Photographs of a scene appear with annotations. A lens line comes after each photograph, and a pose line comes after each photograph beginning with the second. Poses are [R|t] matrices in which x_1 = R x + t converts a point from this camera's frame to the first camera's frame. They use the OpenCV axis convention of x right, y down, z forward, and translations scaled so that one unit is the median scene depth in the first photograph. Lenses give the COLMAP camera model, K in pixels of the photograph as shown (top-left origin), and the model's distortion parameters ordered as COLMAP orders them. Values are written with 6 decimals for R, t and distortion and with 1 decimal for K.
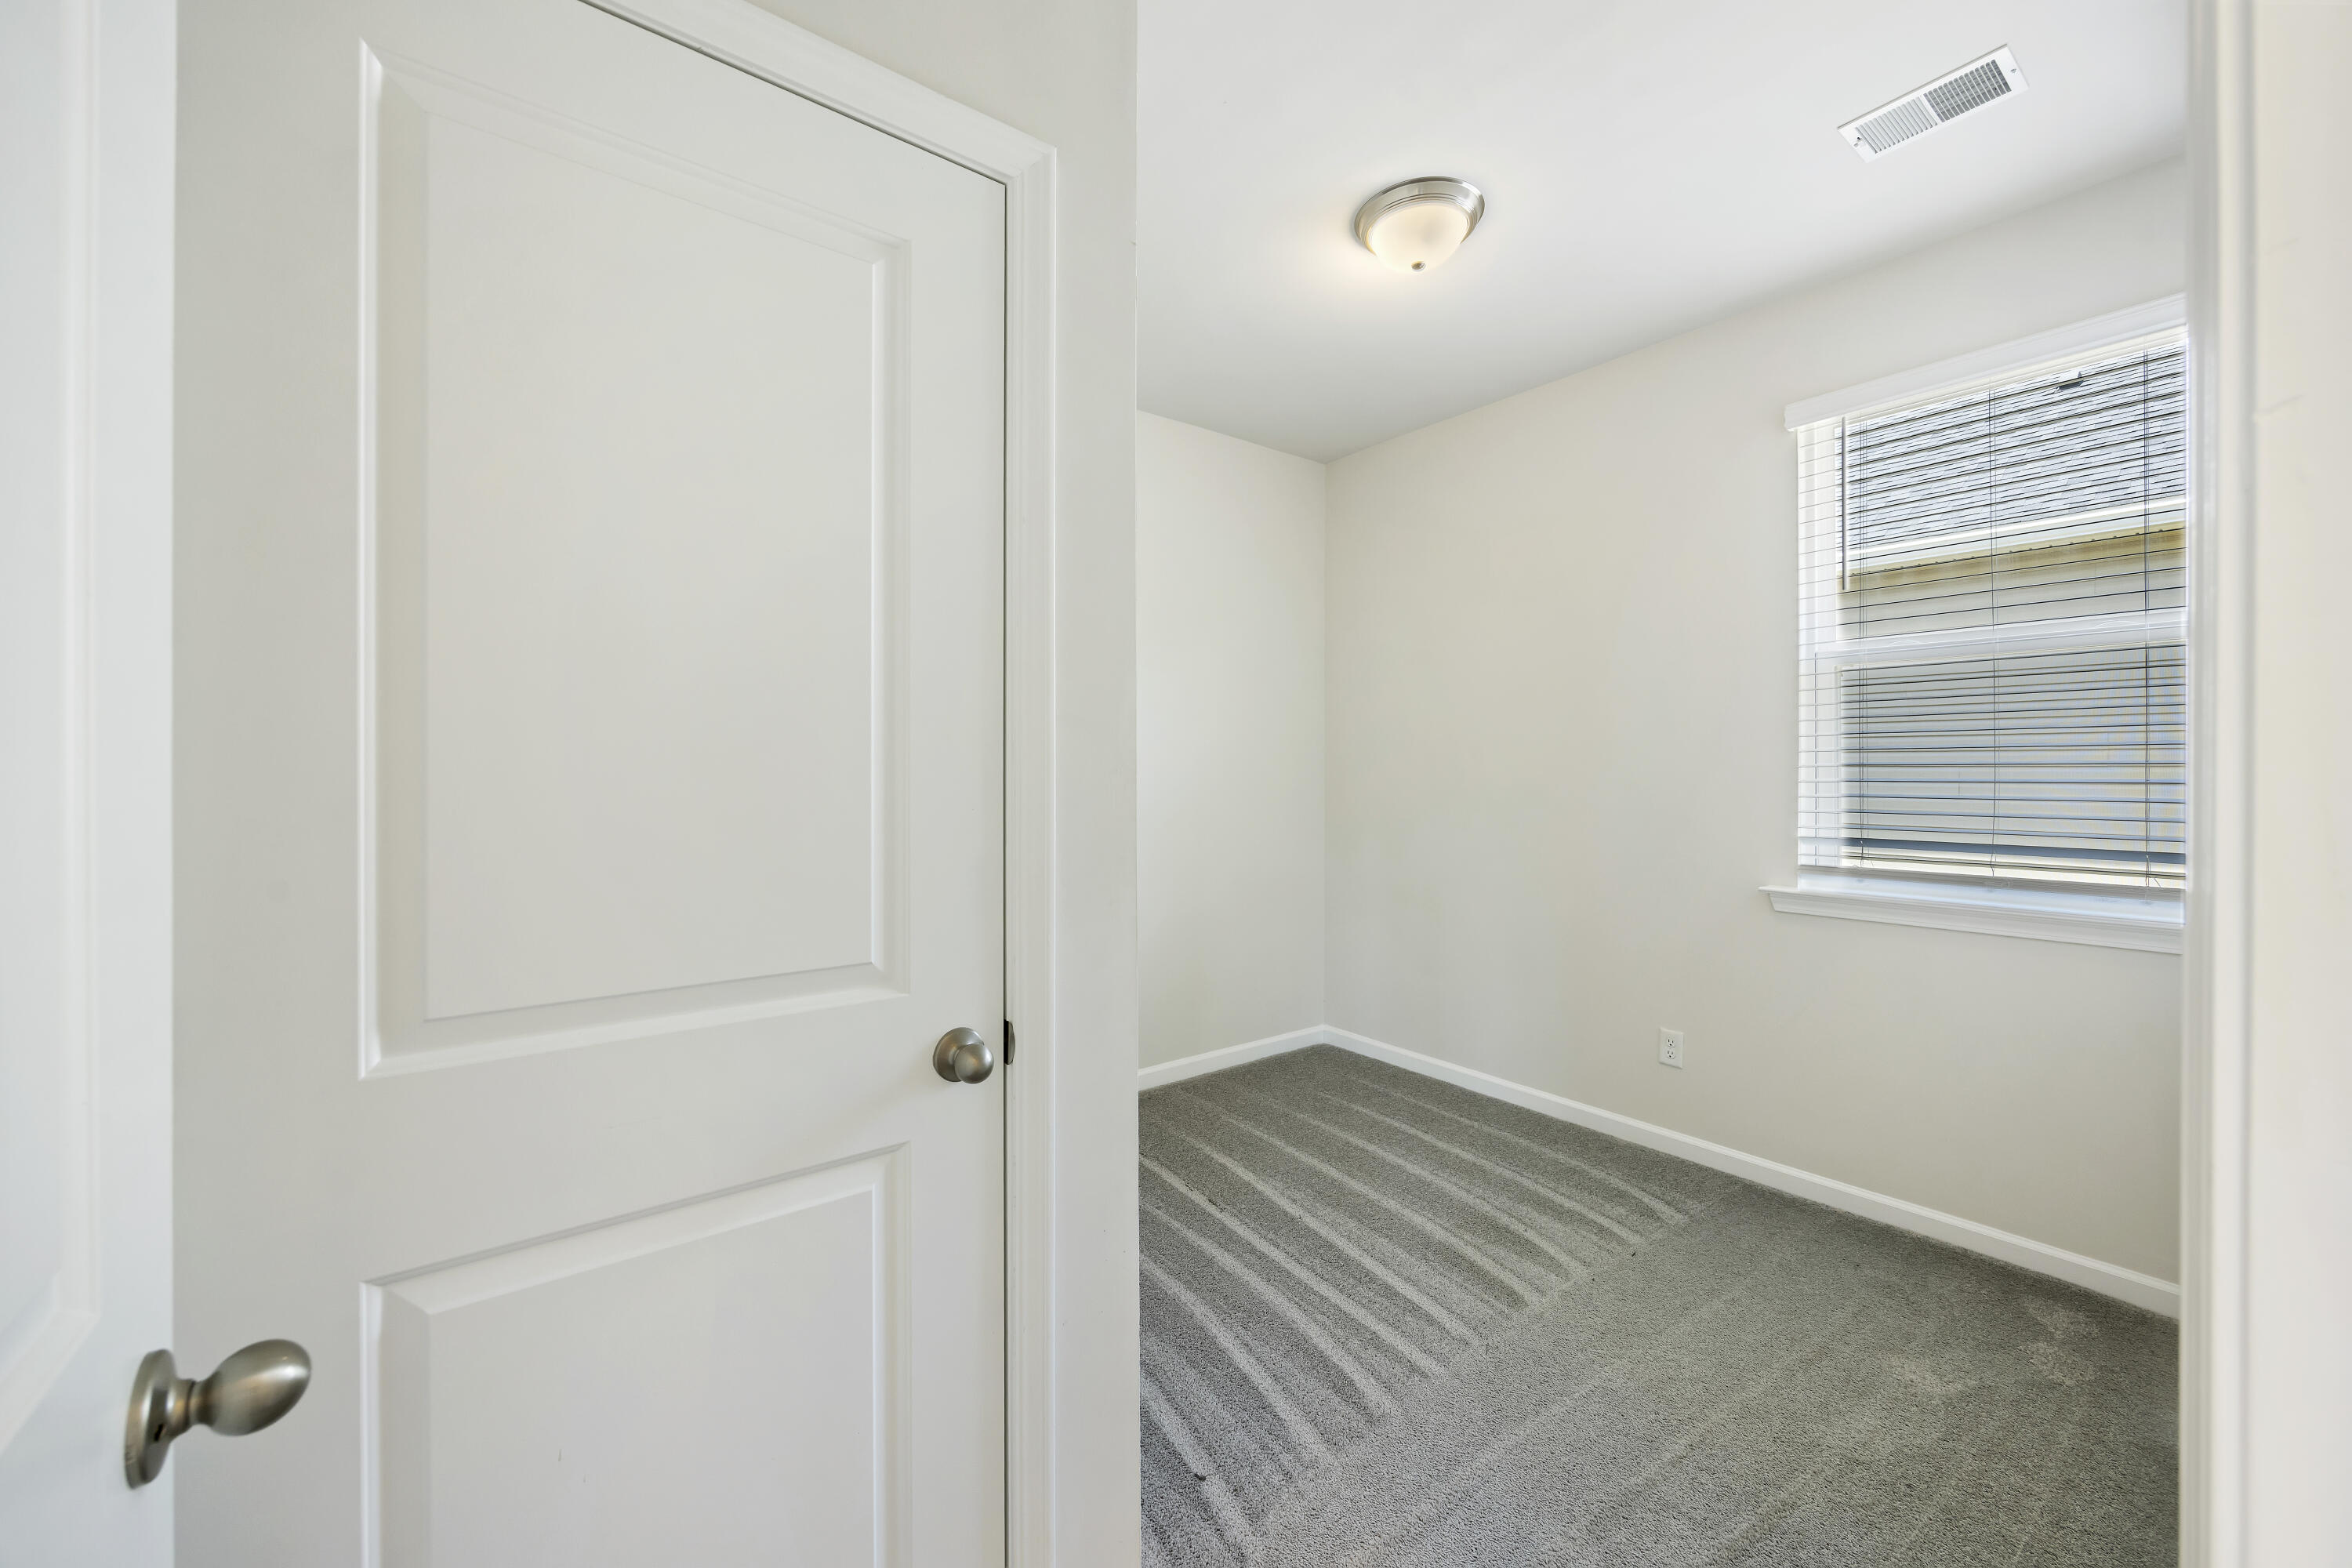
lens RADIAL K [[898.9, 0, 1177.3], [0, 898.9, 768.1], [0, 0, 1]] dist [-0.003540, -0.000253]
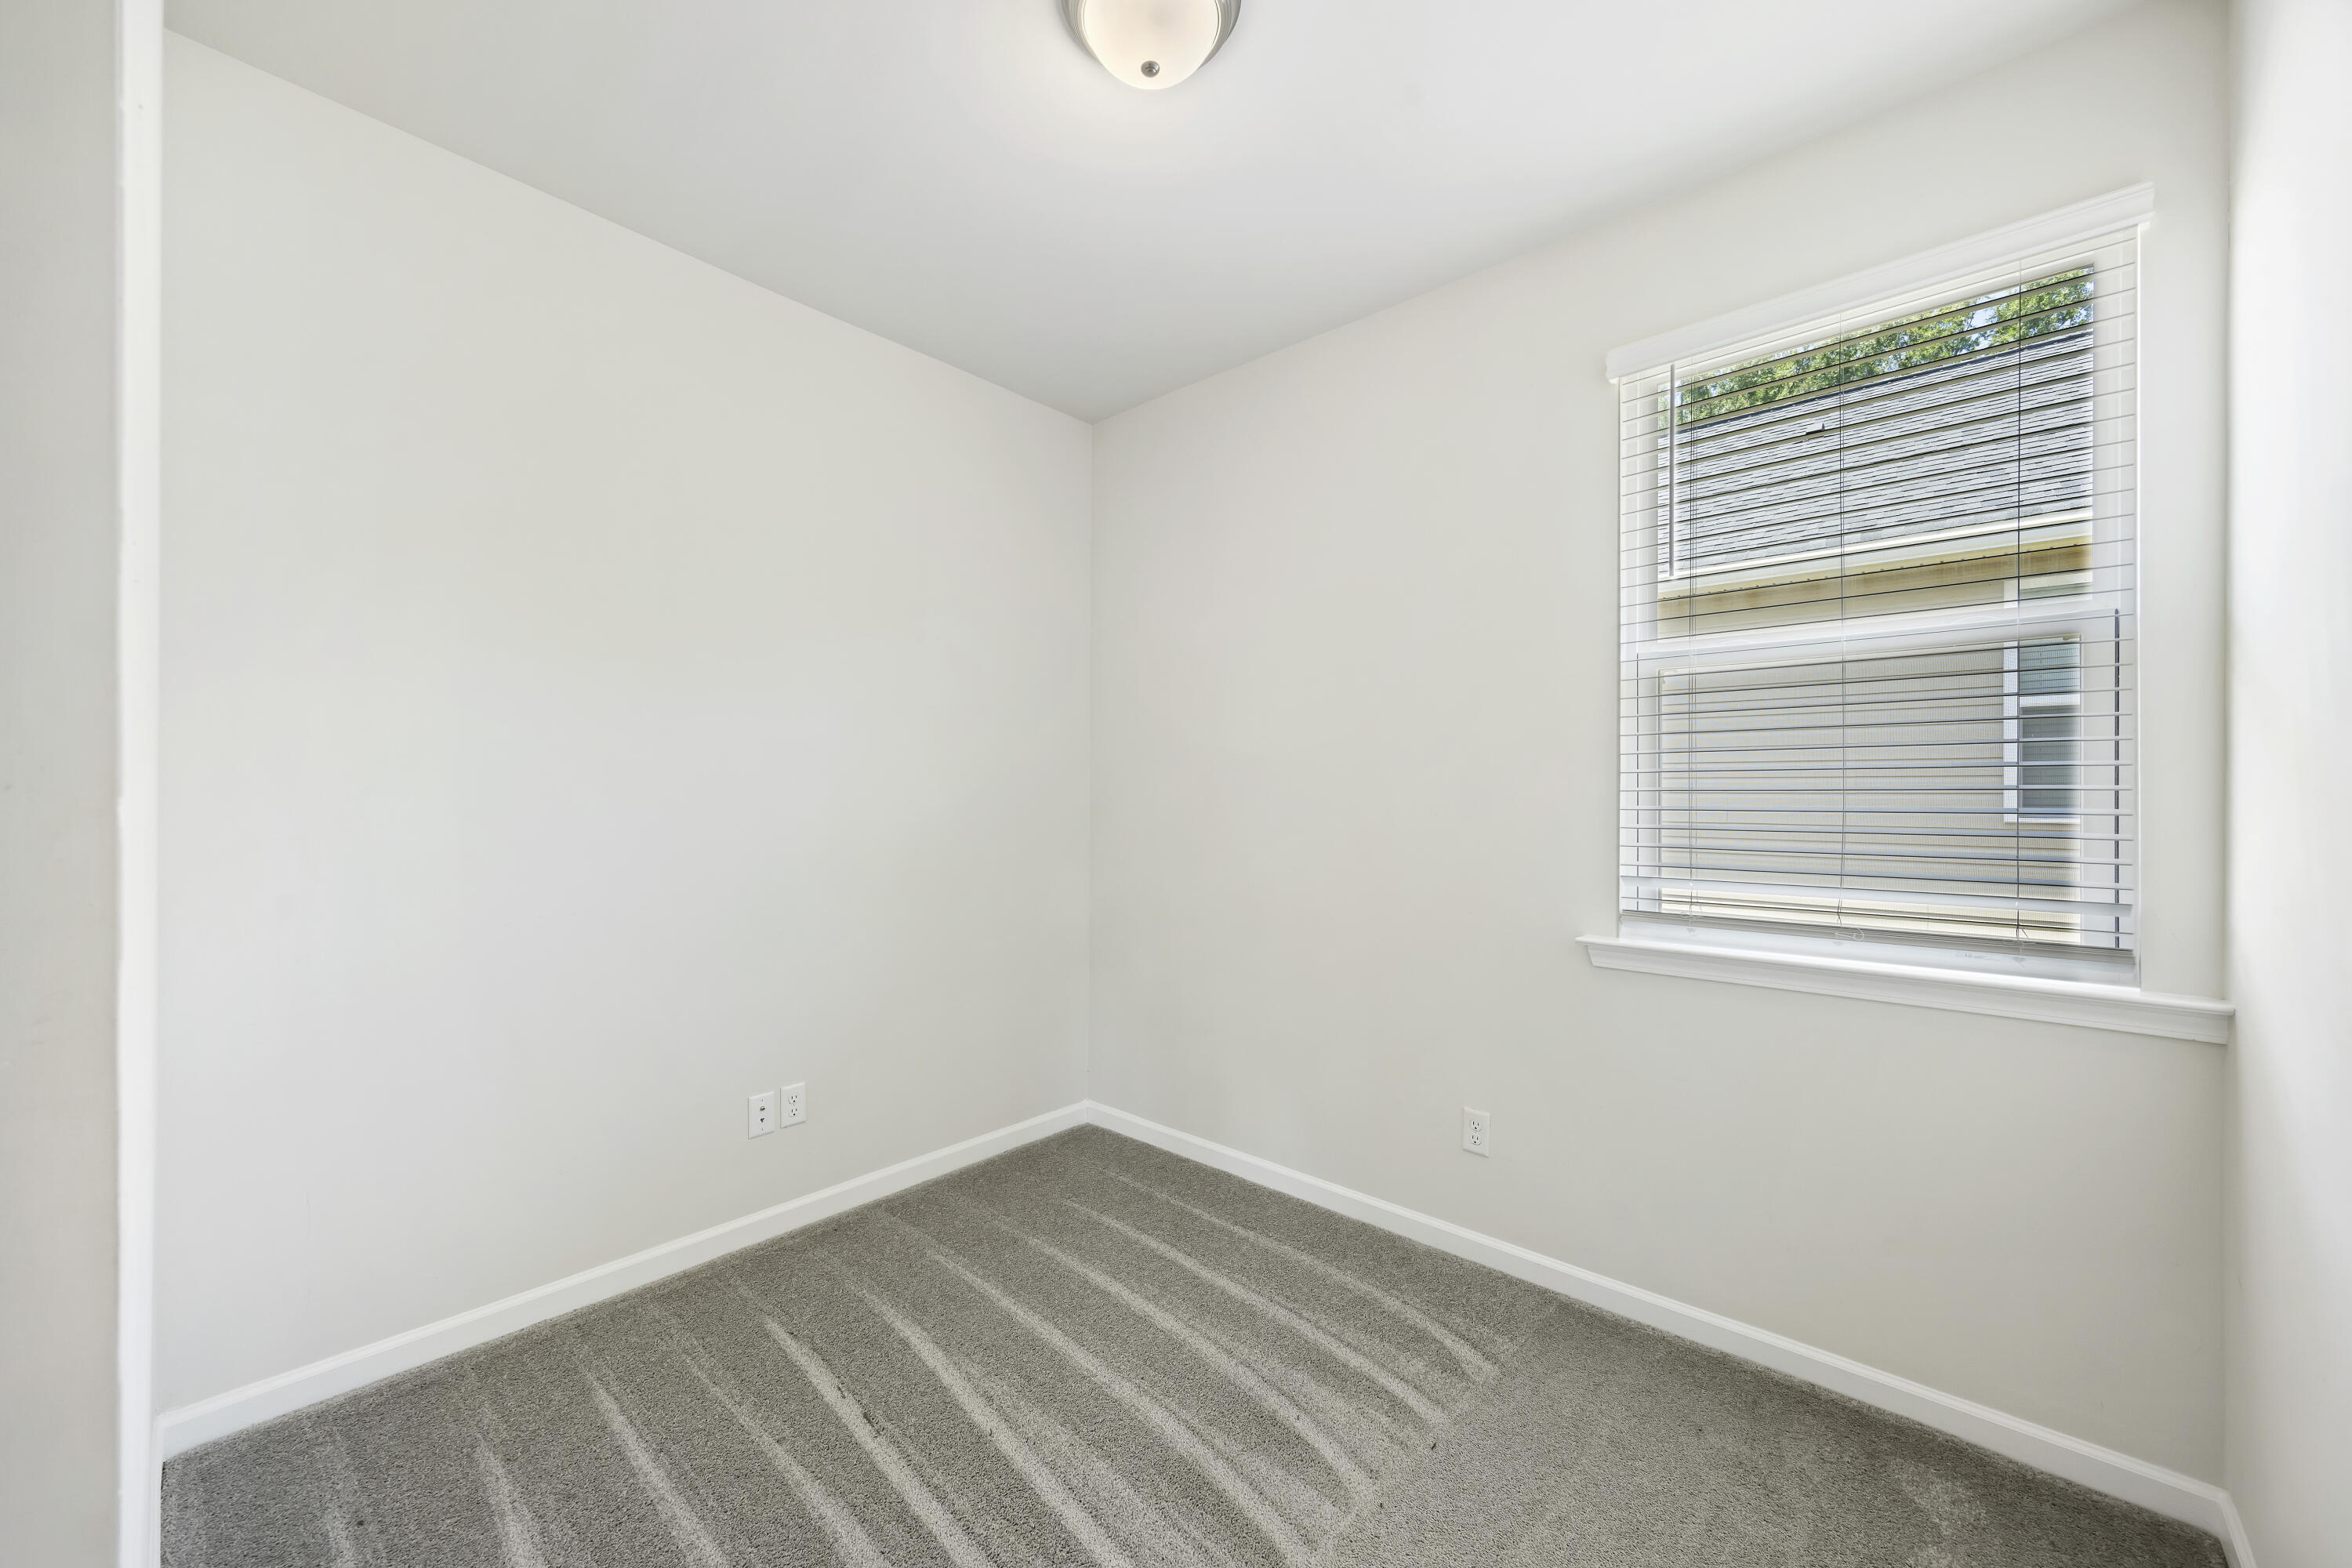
lens RADIAL K [[898.9, 0, 1176.1], [0, 898.9, 786.4], [0, 0, 1]] dist [-0.003540, -0.000253]
pose [[0.981940, 0.004678, 0.189134, 0.134123], [-0.003742, 0.999979, -0.005307, -0.000255], [-0.189154, 0.004504, 0.981937, 0.265221]]
